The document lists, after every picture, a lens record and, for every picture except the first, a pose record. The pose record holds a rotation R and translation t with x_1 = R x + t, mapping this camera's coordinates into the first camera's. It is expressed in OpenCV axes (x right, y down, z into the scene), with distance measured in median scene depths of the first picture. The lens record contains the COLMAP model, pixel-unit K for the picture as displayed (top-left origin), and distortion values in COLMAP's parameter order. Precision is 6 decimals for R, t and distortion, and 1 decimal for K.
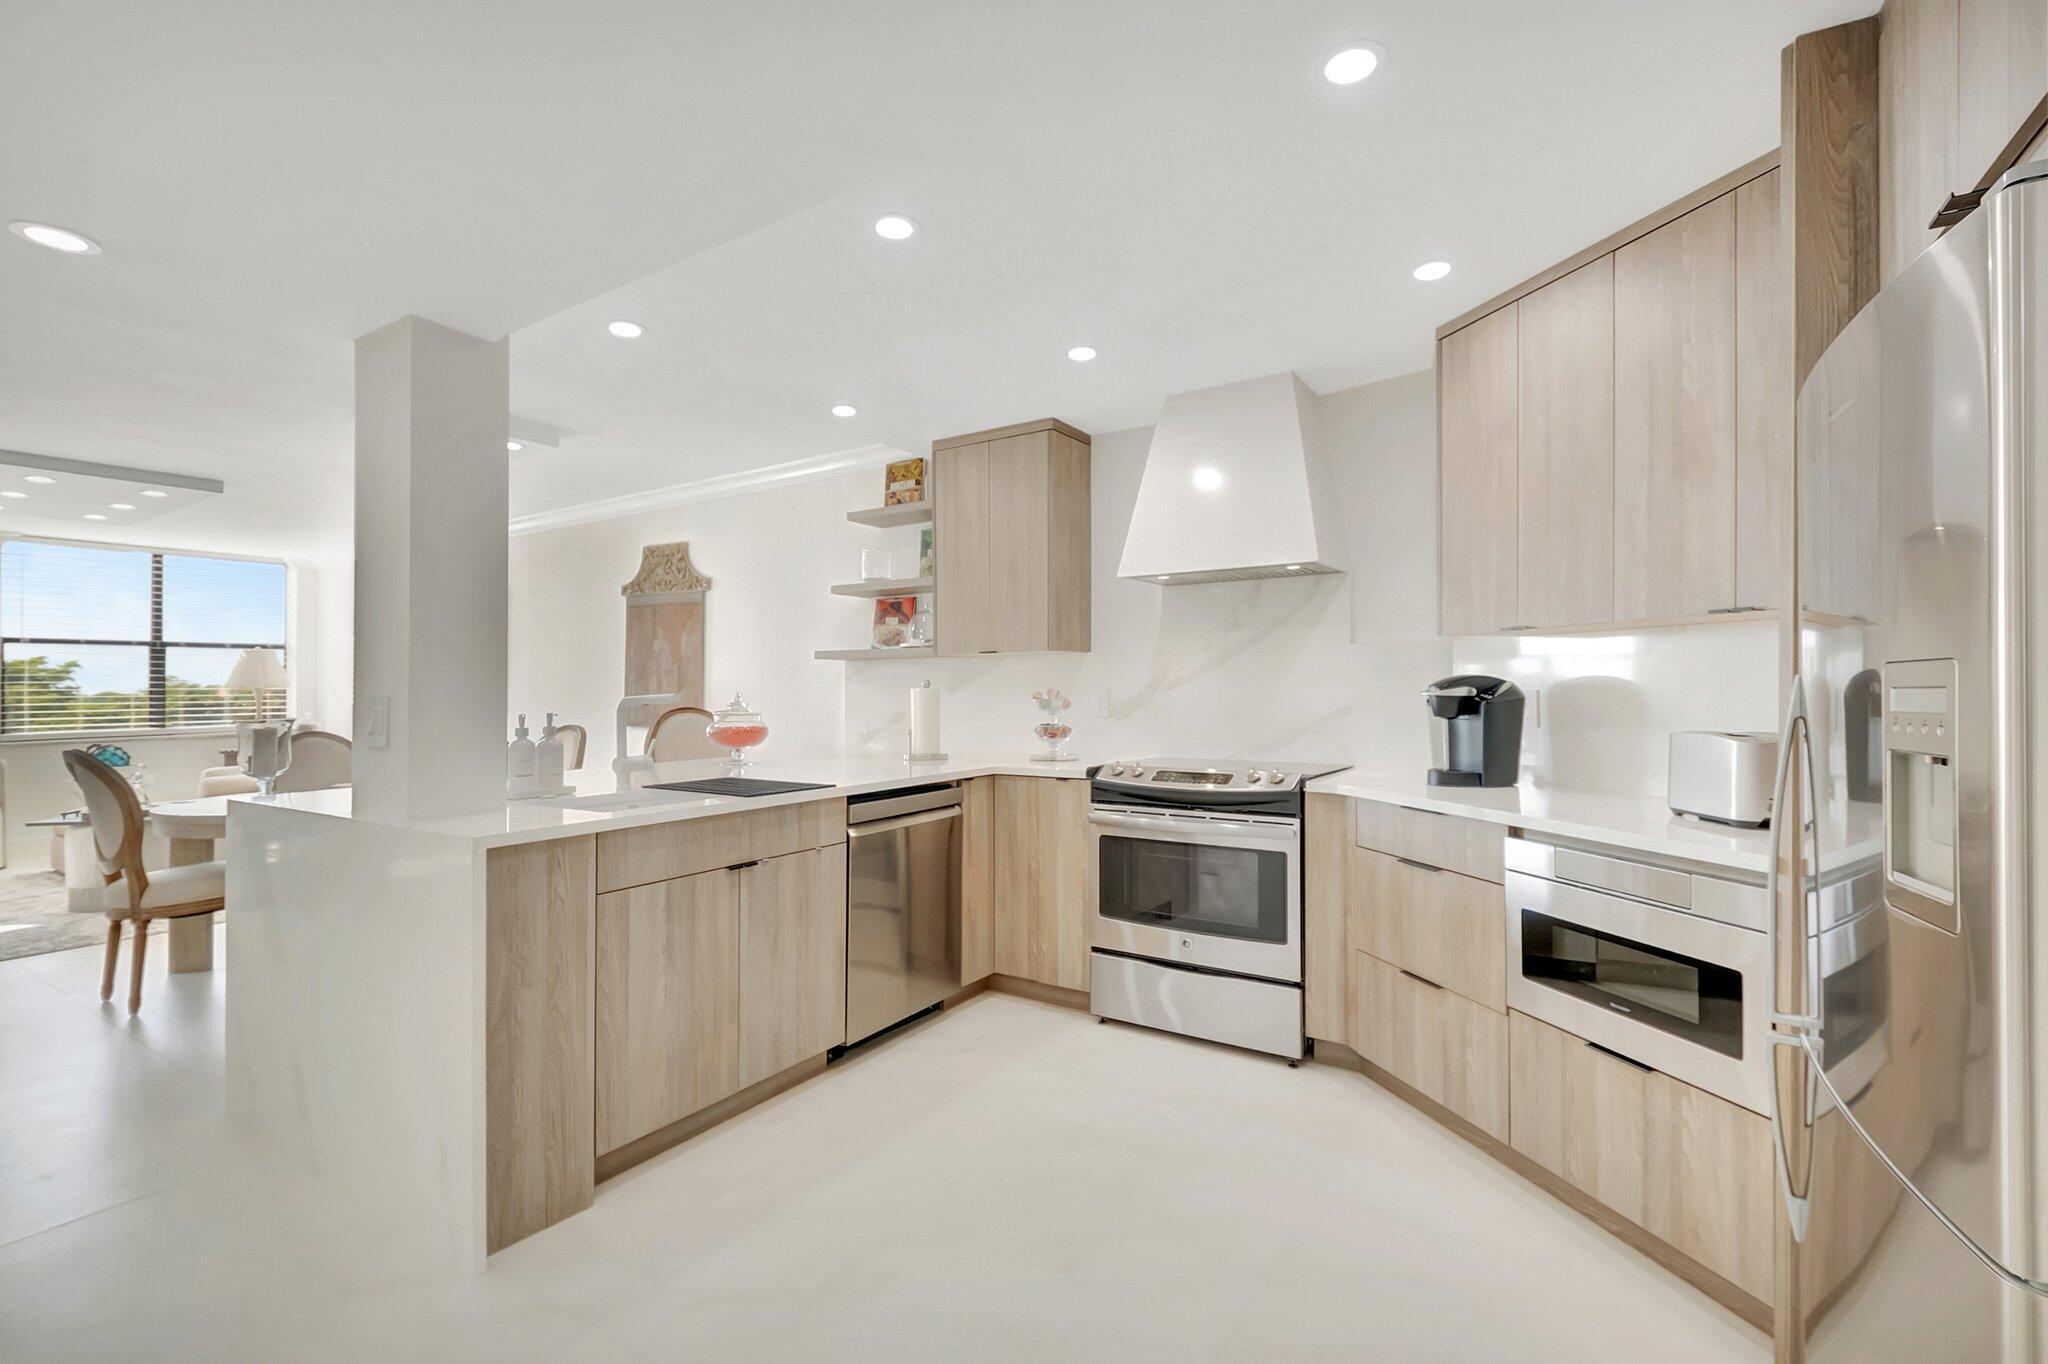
lens RADIAL K [[952.9, 0, 1033.4], [0, 952.9, 680.2], [0, 0, 1]] dist [0.004025, 0.000186]
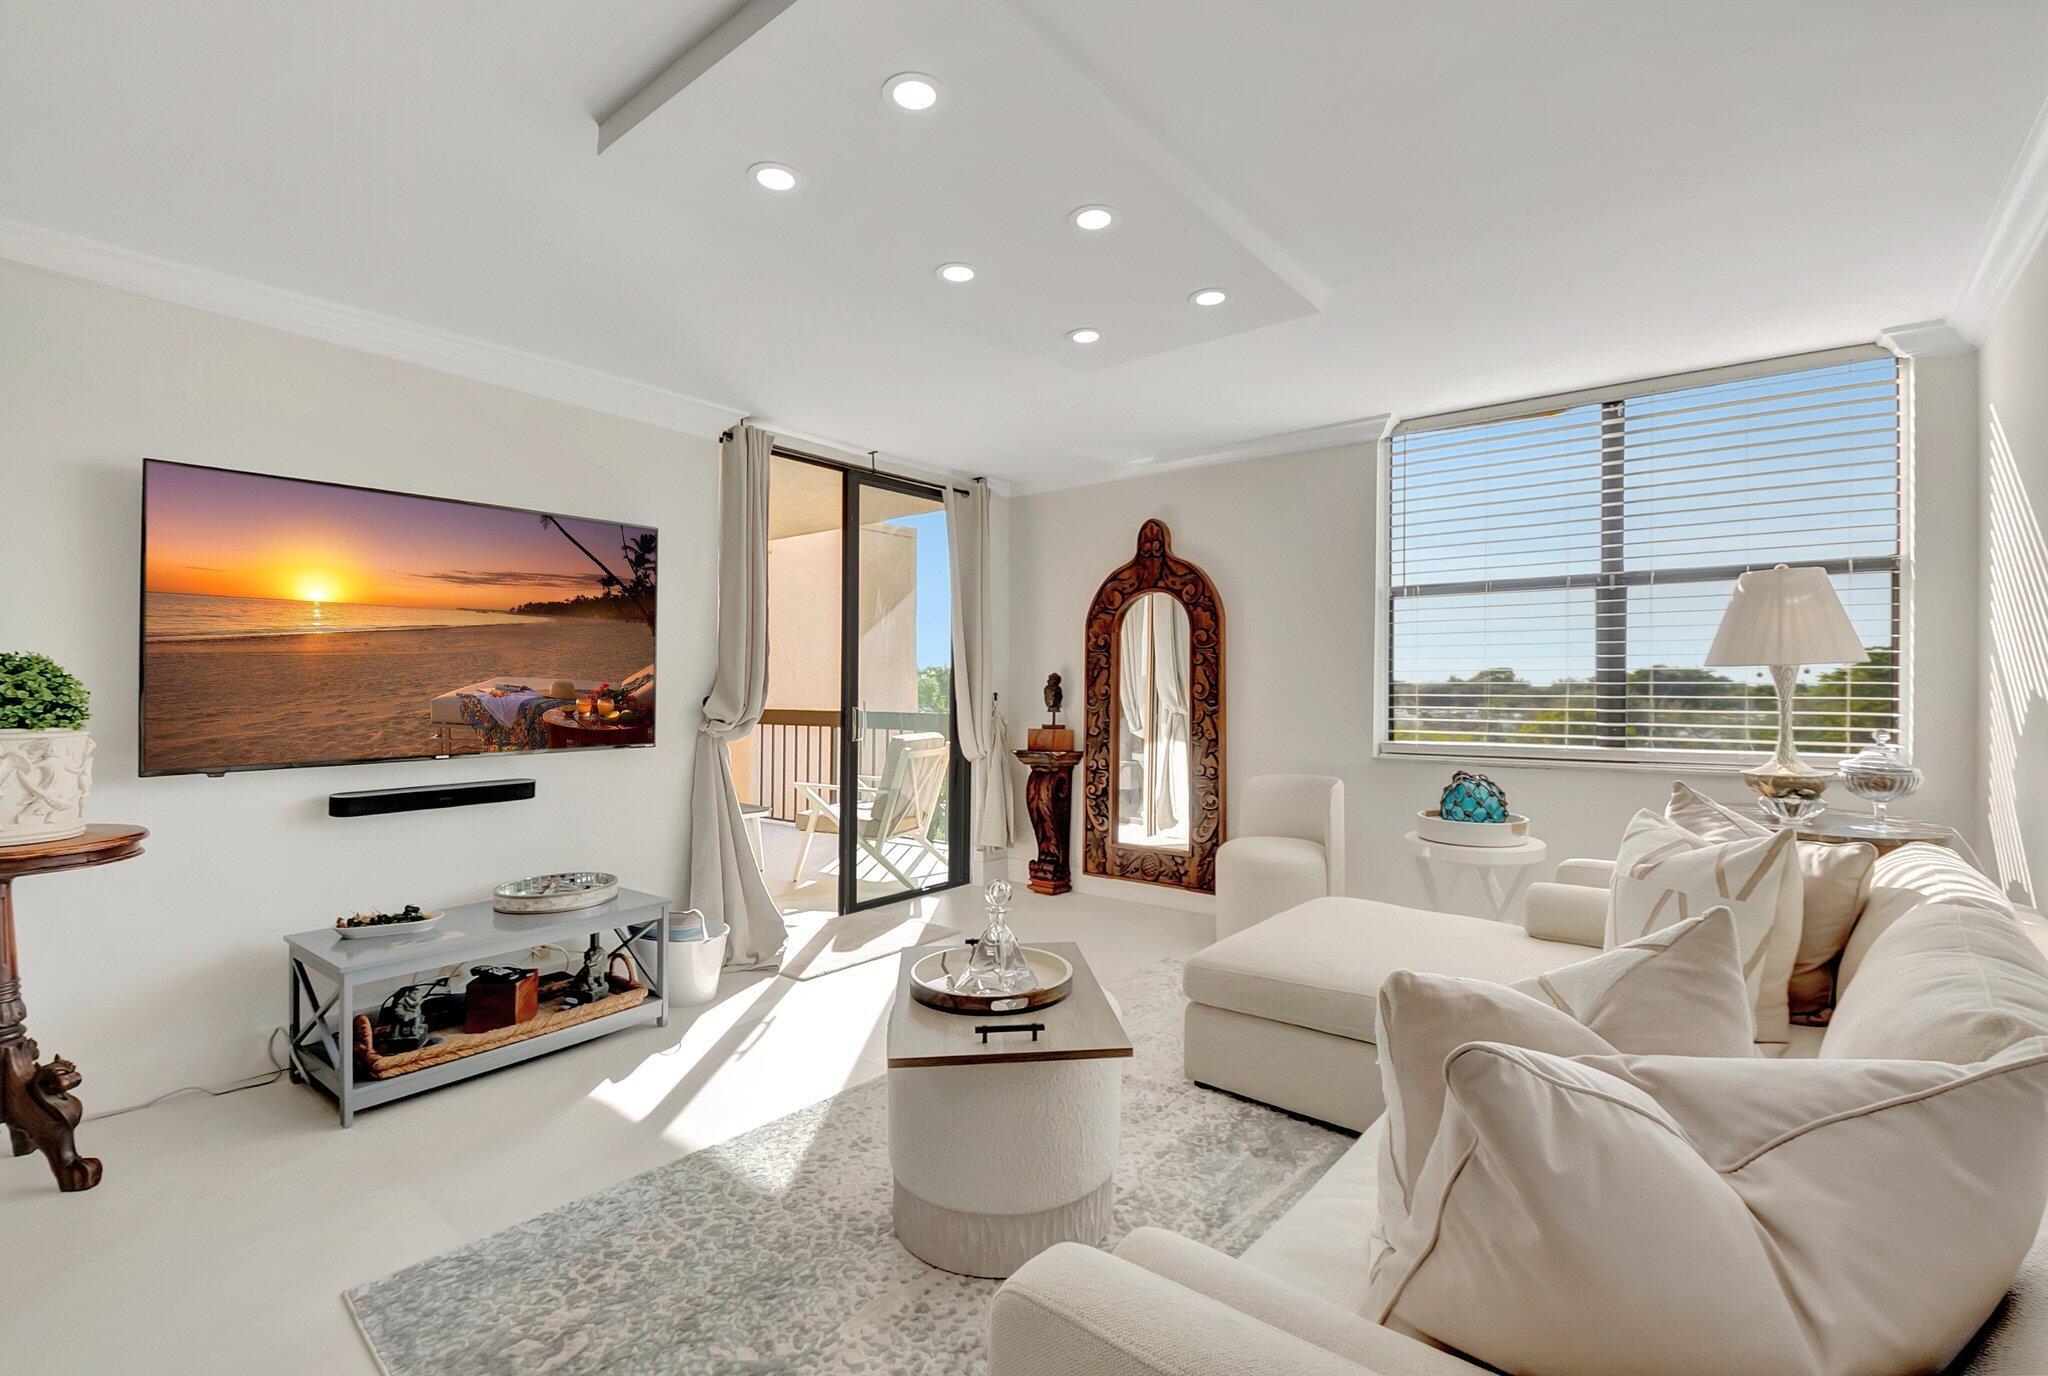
lens RADIAL K [[938.2, 0, 1024.0], [0, 938.2, 688.0], [0, 0, 1]] dist [-0.001359, -0.000136]
pose [[-0.119061, 0.010370, -0.992833, -0.921438], [0.011955, 0.999888, 0.009010, 0.025040], [0.992815, -0.010797, -0.119171, 1.736482]]
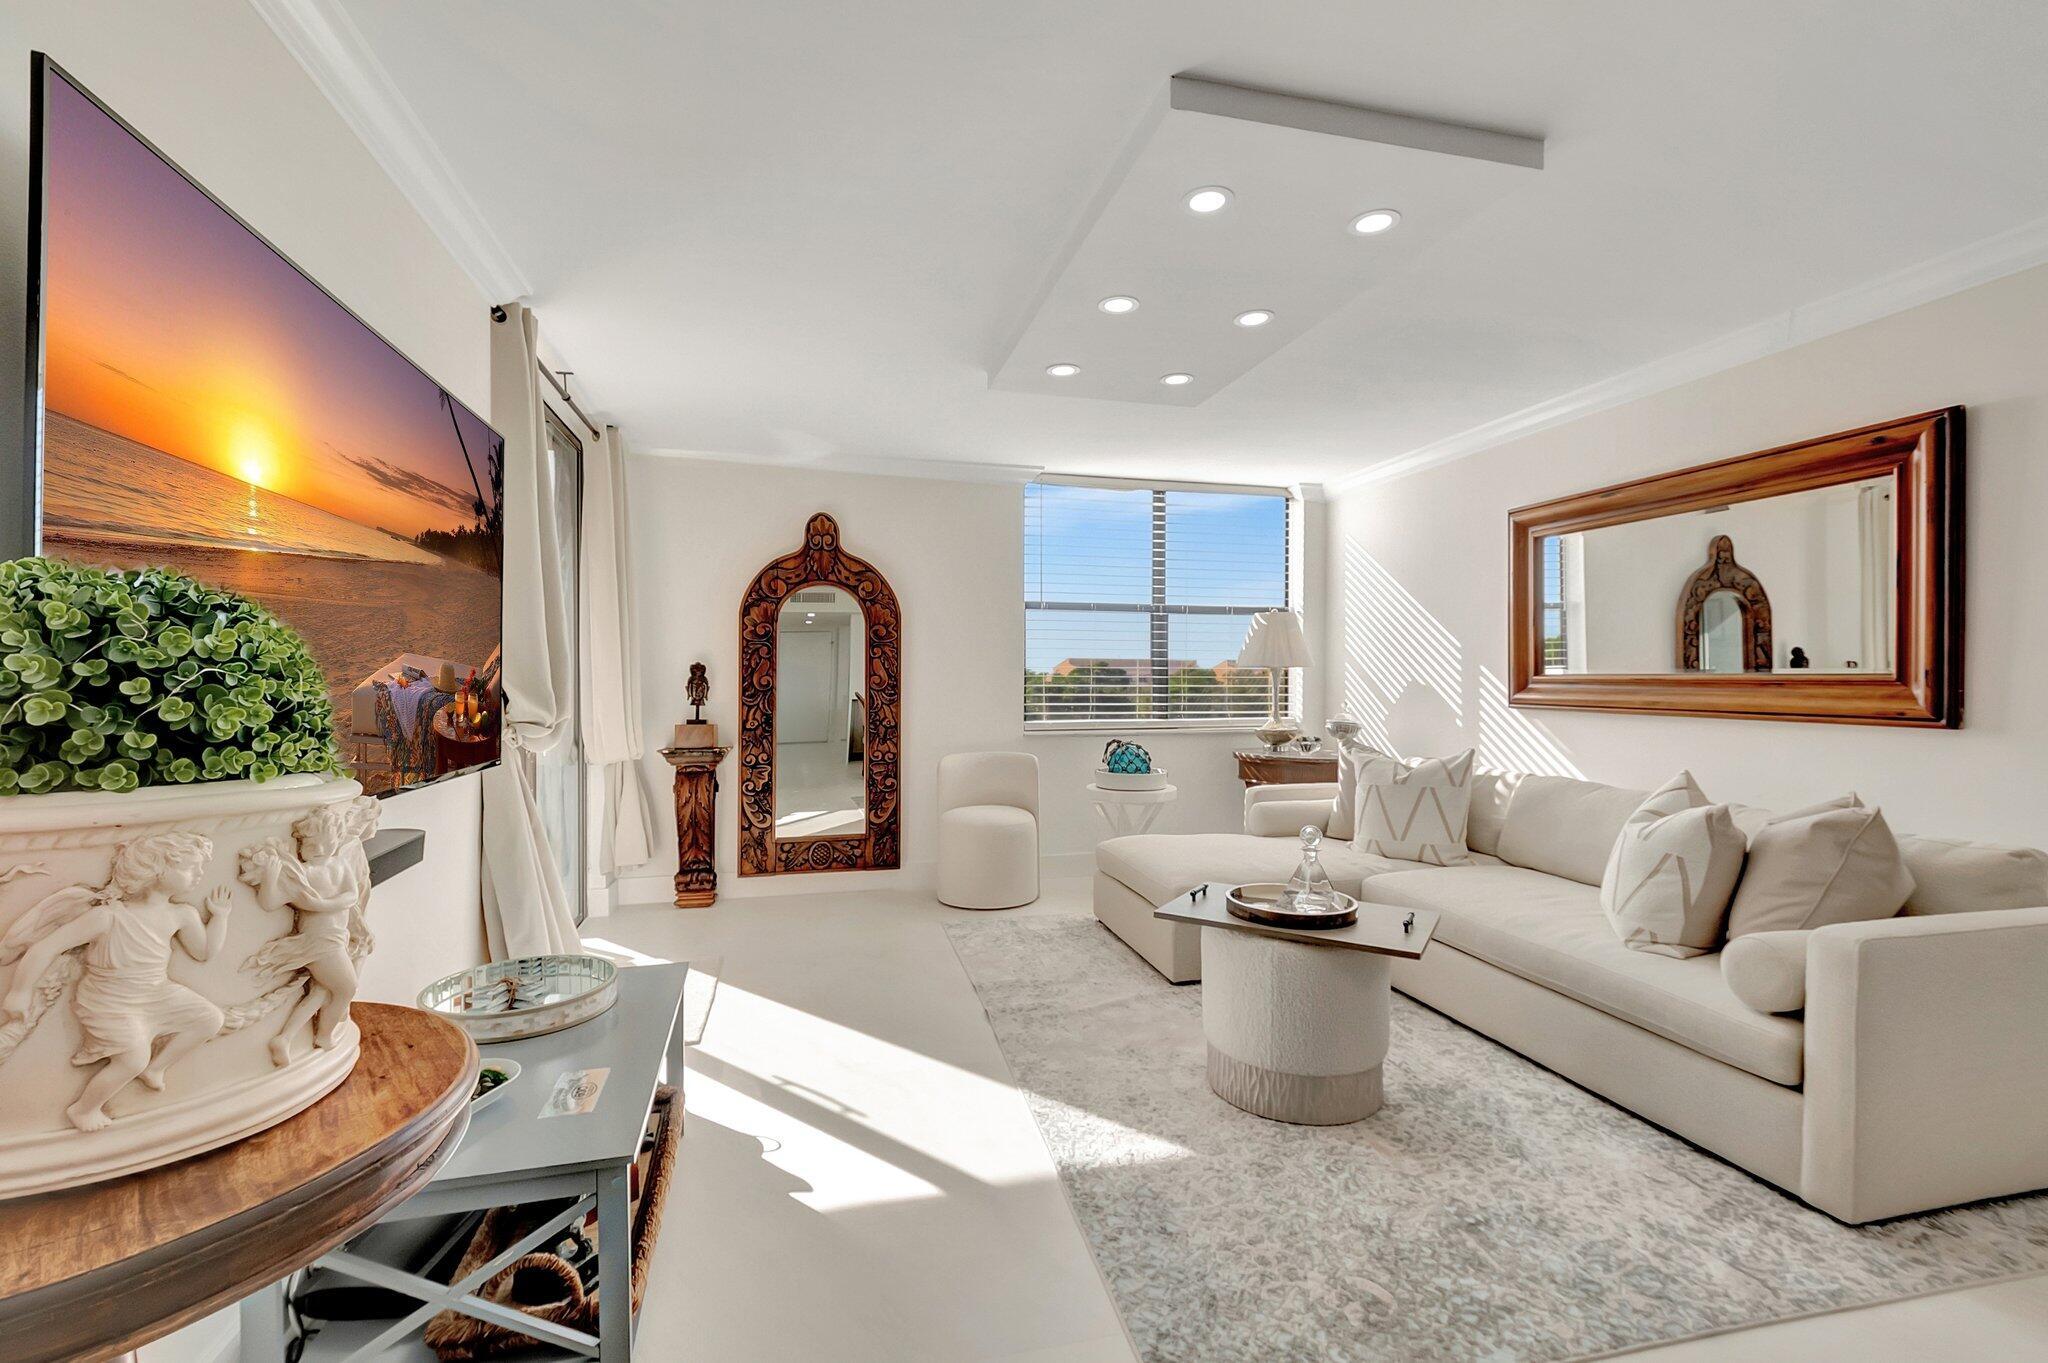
lens RADIAL K [[915.7, 0, 1010.4], [0, 915.7, 686.9], [0, 0, 1]] dist [0.001127, -0.000077]
pose [[0.735325, 0.013559, -0.677579, -1.191934], [-0.001621, 0.999832, 0.018249, 0.025488], [0.677712, -0.012321, 0.735224, 0.898511]]
